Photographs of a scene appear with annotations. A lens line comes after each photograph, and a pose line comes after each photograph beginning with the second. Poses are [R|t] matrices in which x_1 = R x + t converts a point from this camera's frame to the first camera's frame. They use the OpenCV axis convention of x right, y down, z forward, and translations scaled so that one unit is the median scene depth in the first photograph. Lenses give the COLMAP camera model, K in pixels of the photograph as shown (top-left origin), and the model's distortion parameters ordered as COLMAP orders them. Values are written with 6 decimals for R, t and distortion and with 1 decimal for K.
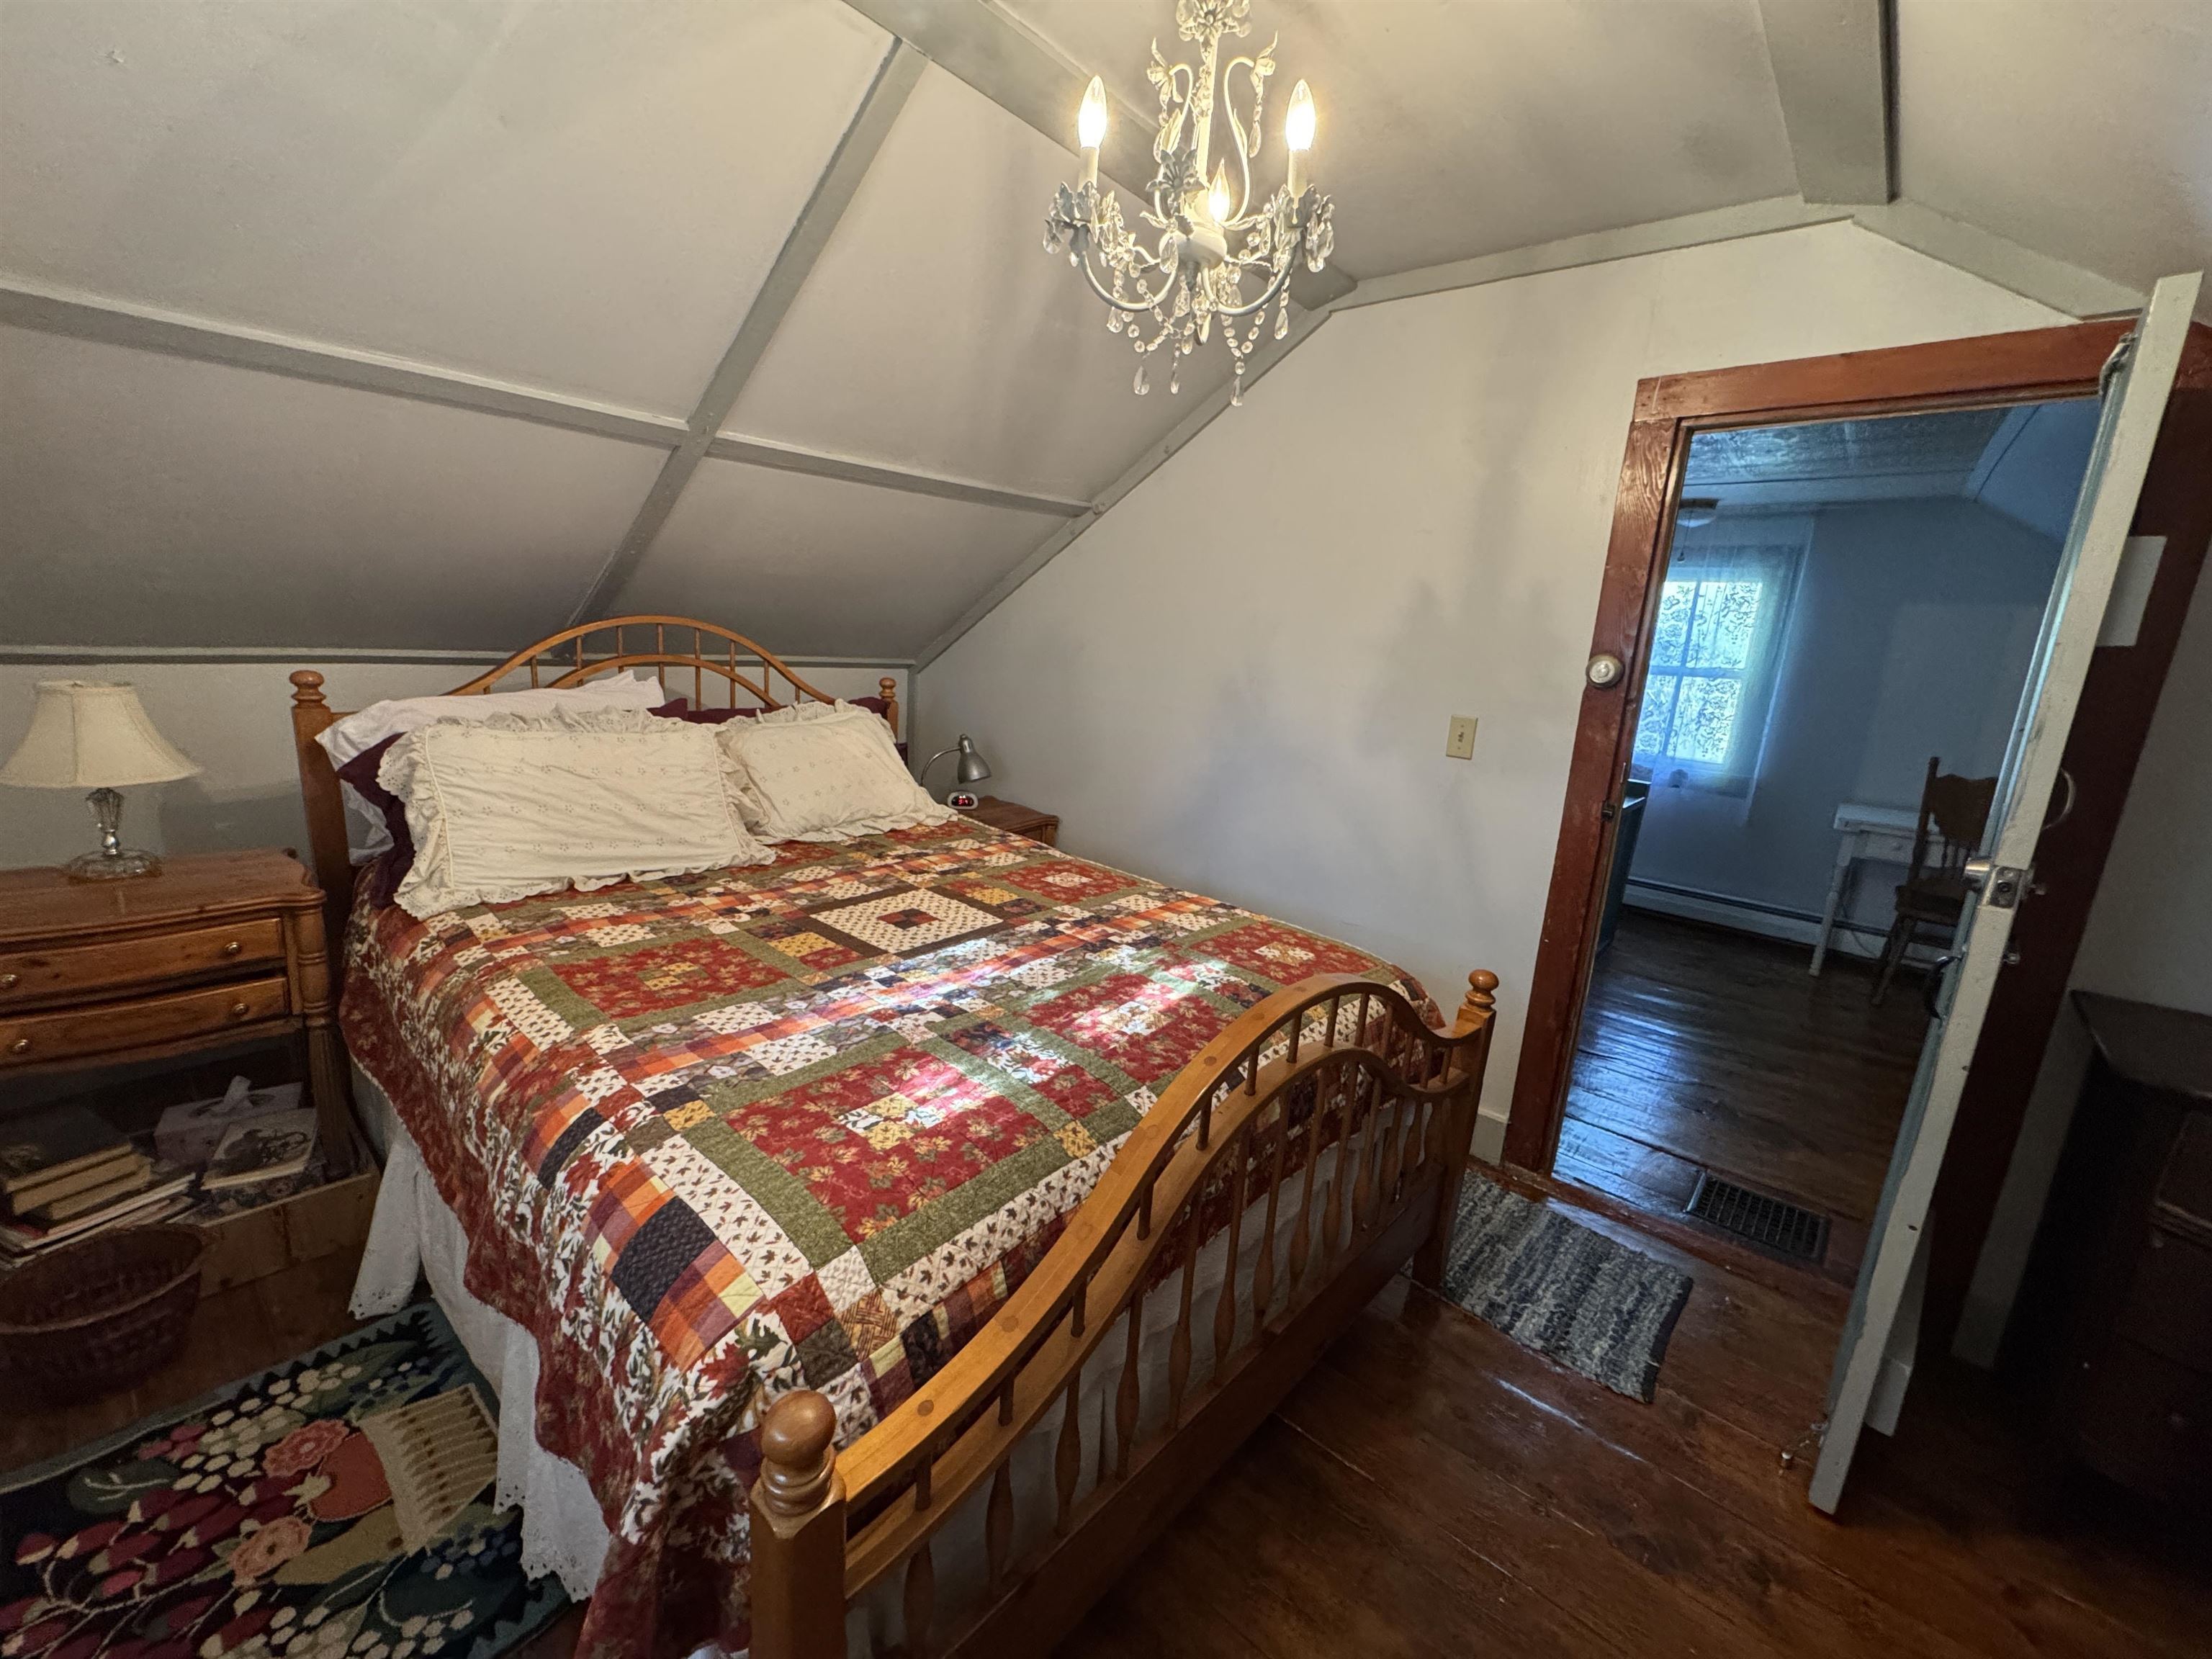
lens RADIAL K [[882.6, 0, 1104.3], [0, 882.6, 828.5], [0, 0, 1]] dist [-0.002291, -0.000442]
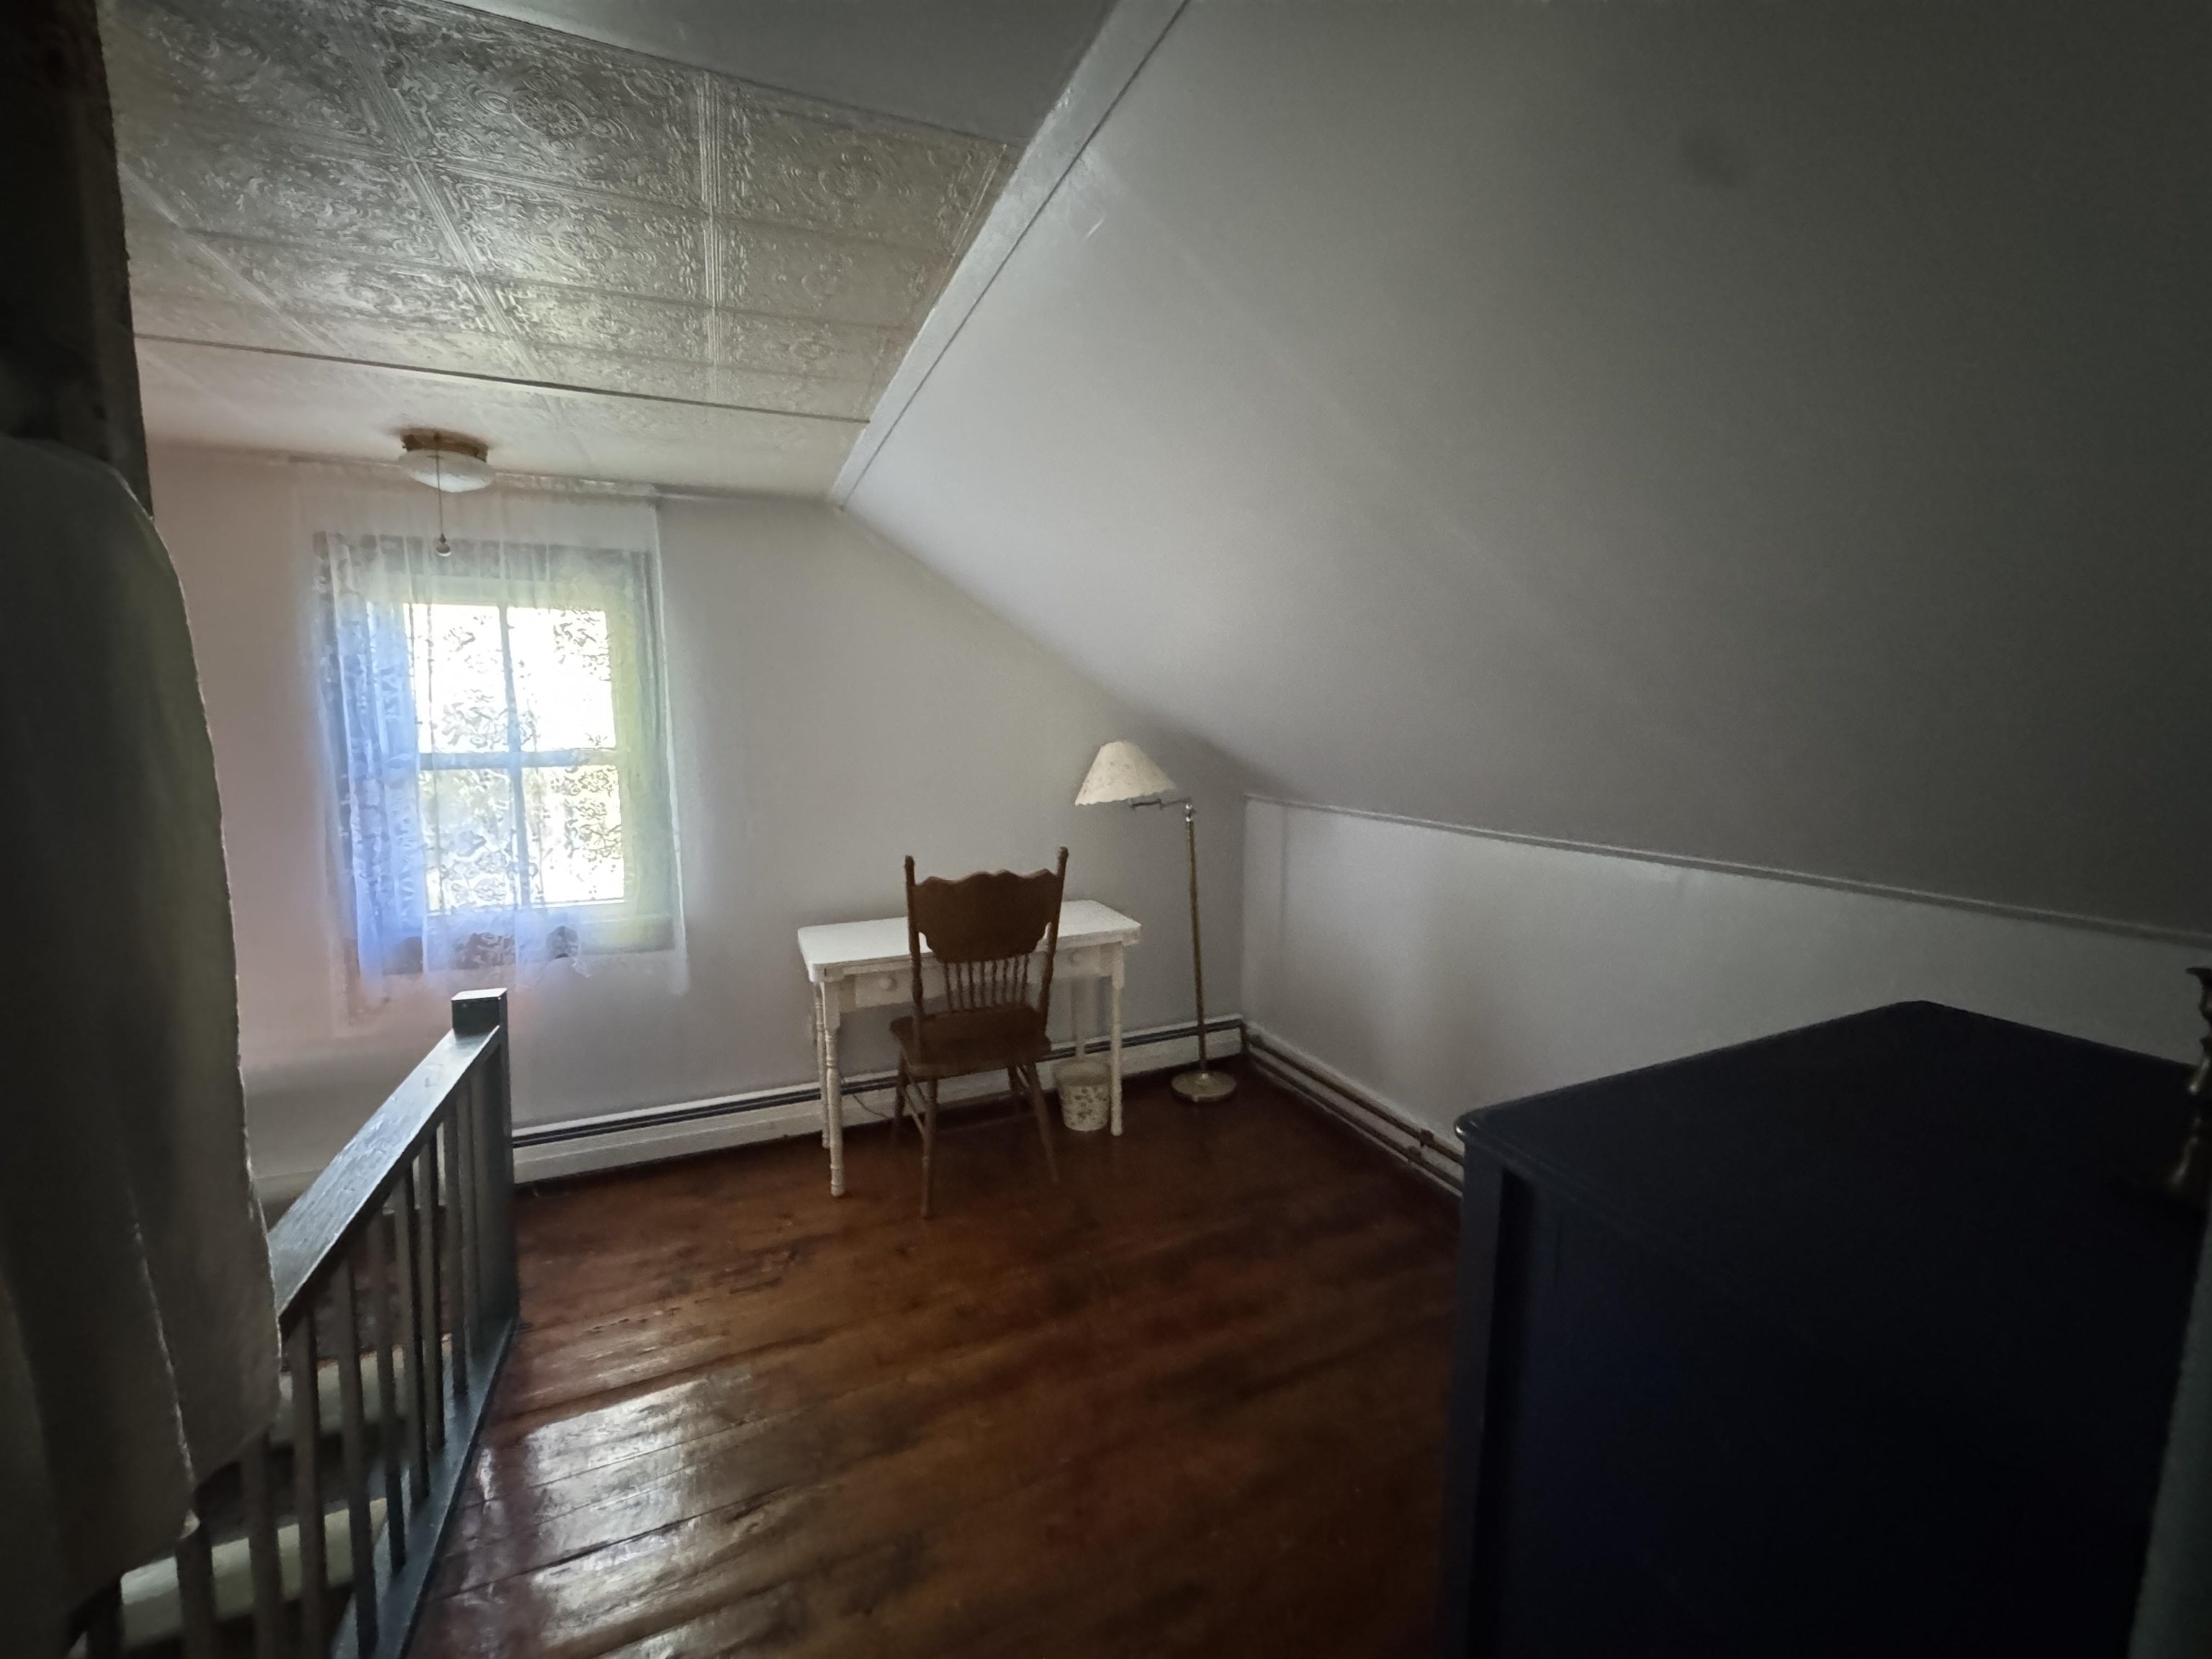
lens RADIAL K [[882.6, 0, 1104.3], [0, 882.6, 828.5], [0, 0, 1]] dist [-0.002291, -0.000442]
pose [[0.405832, -0.175898, 0.896861, 0.318791], [0.230858, 0.969213, 0.085624, -0.106582], [-0.884310, 0.172298, 0.433945, 0.464328]]
